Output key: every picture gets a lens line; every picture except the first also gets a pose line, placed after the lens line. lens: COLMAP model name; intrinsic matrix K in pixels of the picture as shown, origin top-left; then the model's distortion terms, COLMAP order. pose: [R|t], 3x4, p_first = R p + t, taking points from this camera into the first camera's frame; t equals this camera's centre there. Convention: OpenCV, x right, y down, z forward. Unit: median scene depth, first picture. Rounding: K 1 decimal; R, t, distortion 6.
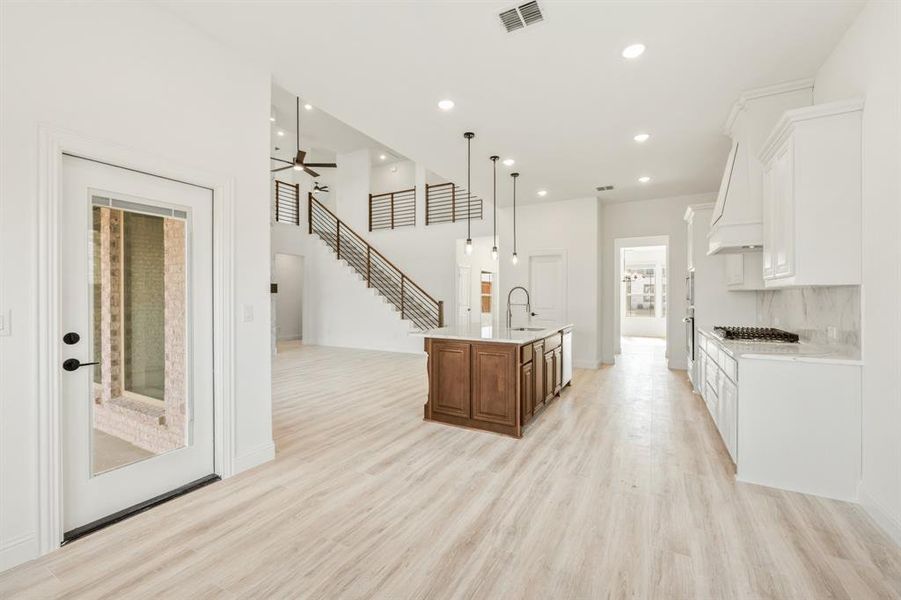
lens RADIAL K [[362.0, 0, 450.5], [0, 362.0, 300.0], [0, 0, 1]] dist [0.001681, 0.000211]
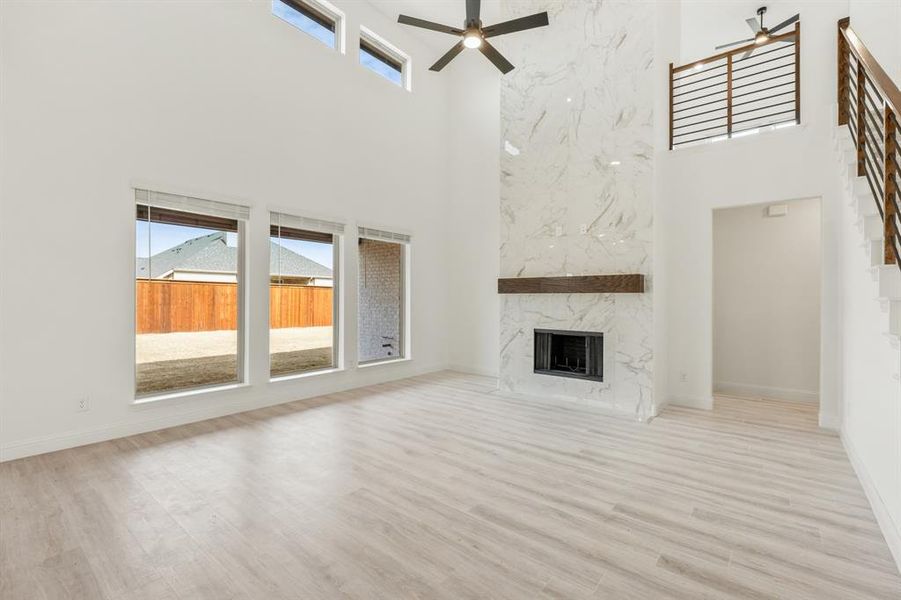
lens RADIAL K [[399.8, 0, 456.2], [0, 399.8, 300.3], [0, 0, 1]] dist [0.000887, -0.000300]
pose [[-0.168105, 0.002820, -0.985765, 0.089280], [-0.016193, 0.999853, 0.005622, -0.008078], [0.985636, 0.016907, -0.168035, 0.761262]]
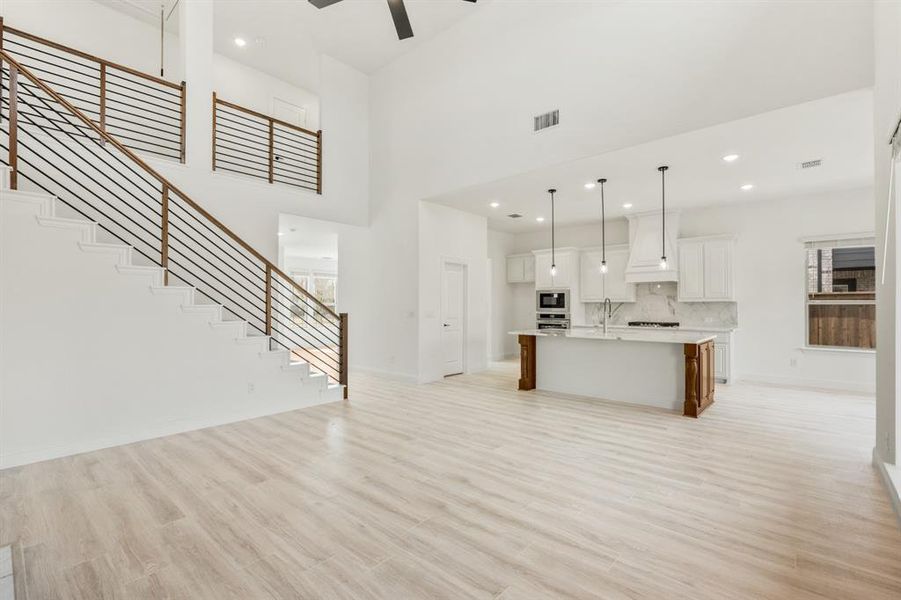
lens RADIAL K [[399.4, 0, 435.0], [0, 399.4, 303.3], [0, 0, 1]] dist [-0.003680, -0.000284]
pose [[0.256362, 0.009181, 0.966537, -0.592436], [0.010097, 0.999875, -0.012175, -0.003700], [-0.966528, 0.012880, 0.256238, 0.594764]]
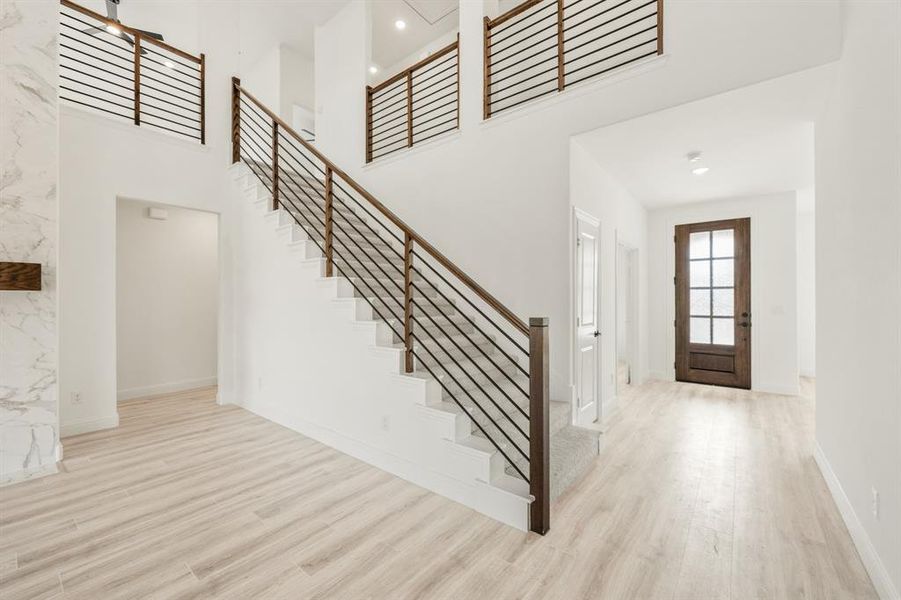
lens RADIAL K [[362.0, 0, 450.5], [0, 362.0, 300.0], [0, 0, 1]] dist [0.001681, 0.000211]
pose [[0.984384, -0.003672, -0.175995, -0.038445], [0.001925, 0.999947, -0.010101, -0.006689], [0.176023, 0.009604, 0.984339, 0.658289]]
